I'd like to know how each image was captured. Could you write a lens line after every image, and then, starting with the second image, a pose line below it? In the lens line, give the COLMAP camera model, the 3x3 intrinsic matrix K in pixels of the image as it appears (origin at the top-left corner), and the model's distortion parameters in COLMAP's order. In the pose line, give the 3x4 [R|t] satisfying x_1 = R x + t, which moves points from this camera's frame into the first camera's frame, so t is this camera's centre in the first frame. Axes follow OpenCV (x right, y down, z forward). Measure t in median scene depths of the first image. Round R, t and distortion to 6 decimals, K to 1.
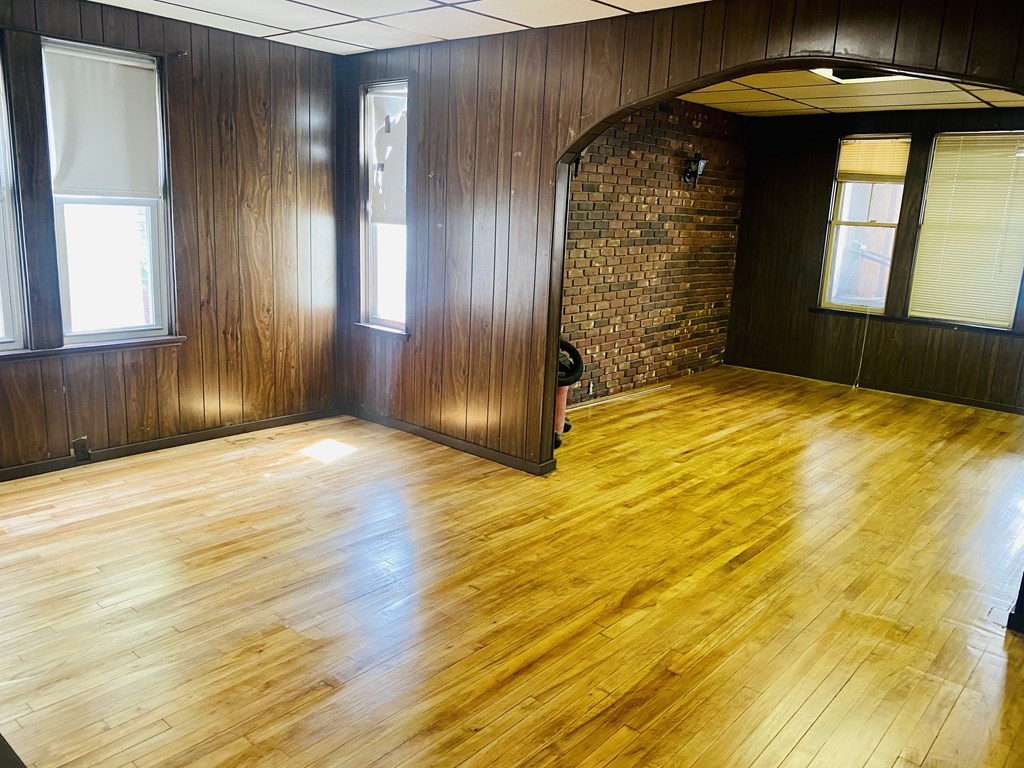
lens RADIAL K [[791.6, 0, 512.0], [0, 791.6, 384.0], [0, 0, 1]] dist [0.008993, 0.002067]
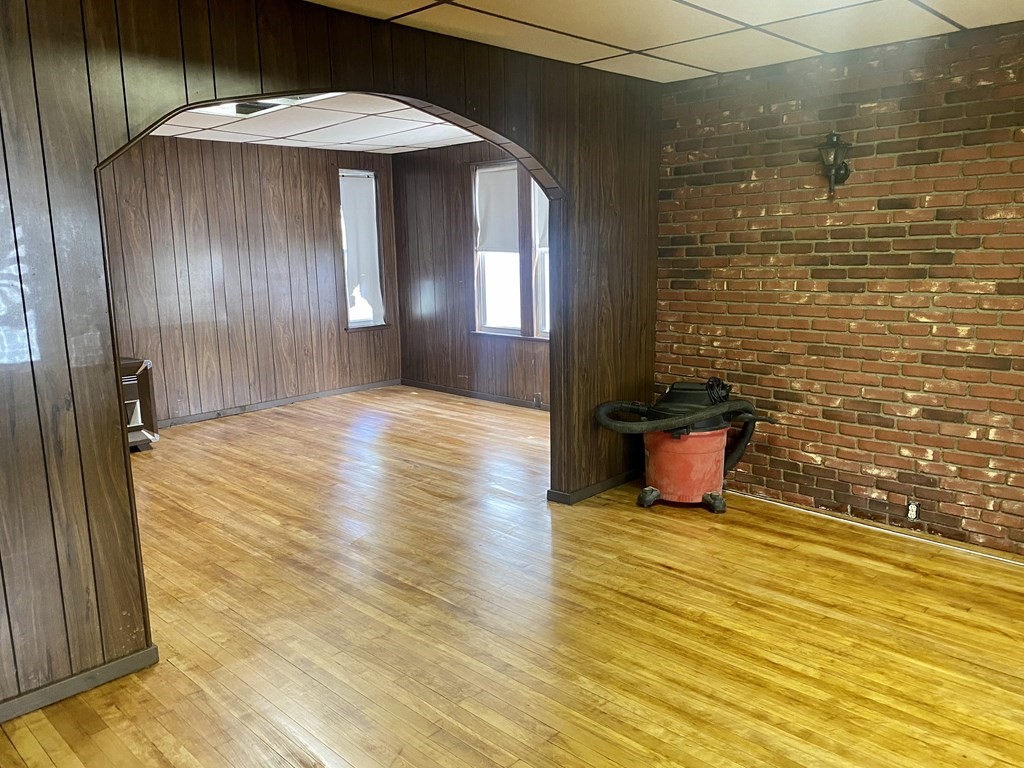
lens RADIAL K [[791.6, 0, 512.0], [0, 791.6, 384.0], [0, 0, 1]] dist [0.008993, 0.002067]
pose [[-0.059884, 0.131423, -0.989516, 0.956590], [-0.209088, 0.967653, 0.141173, -0.151692], [0.976062, 0.215350, -0.030468, 0.887698]]
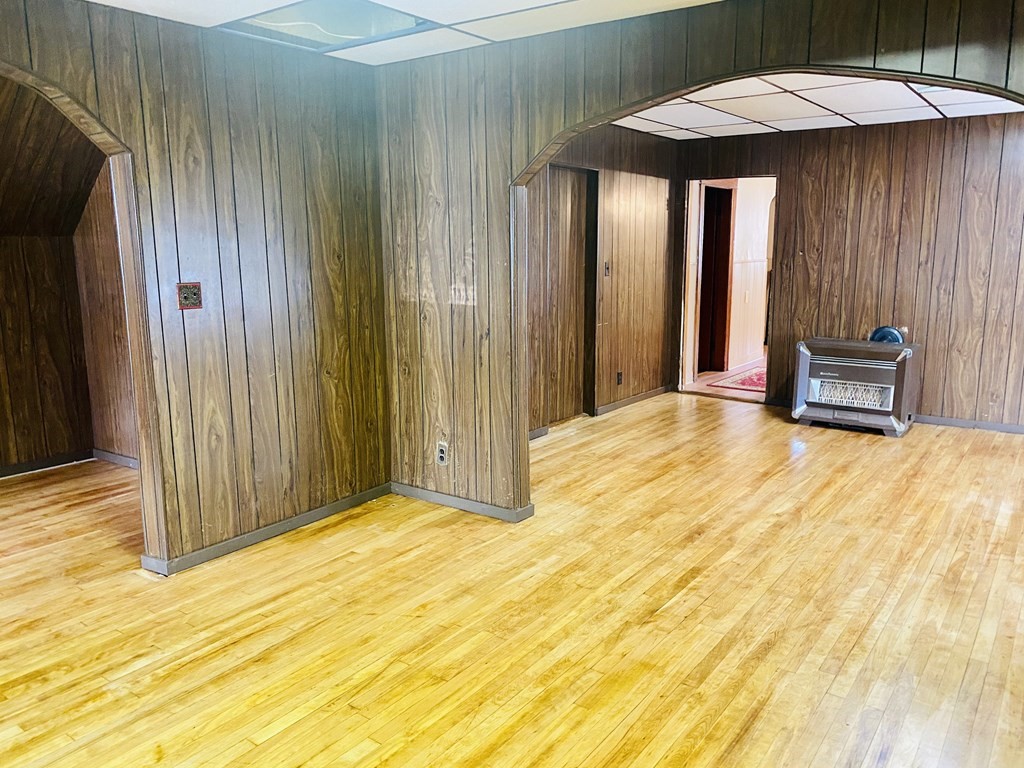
lens RADIAL K [[777.5, 0, 512.0], [0, 777.5, 384.0], [0, 0, 1]] dist [0.010859, 0.006298]
pose [[-0.995076, -0.029828, -0.094523, 0.503373], [-0.065157, 0.915486, 0.397039, -0.286927], [0.074692, 0.401243, -0.912921, 1.368191]]
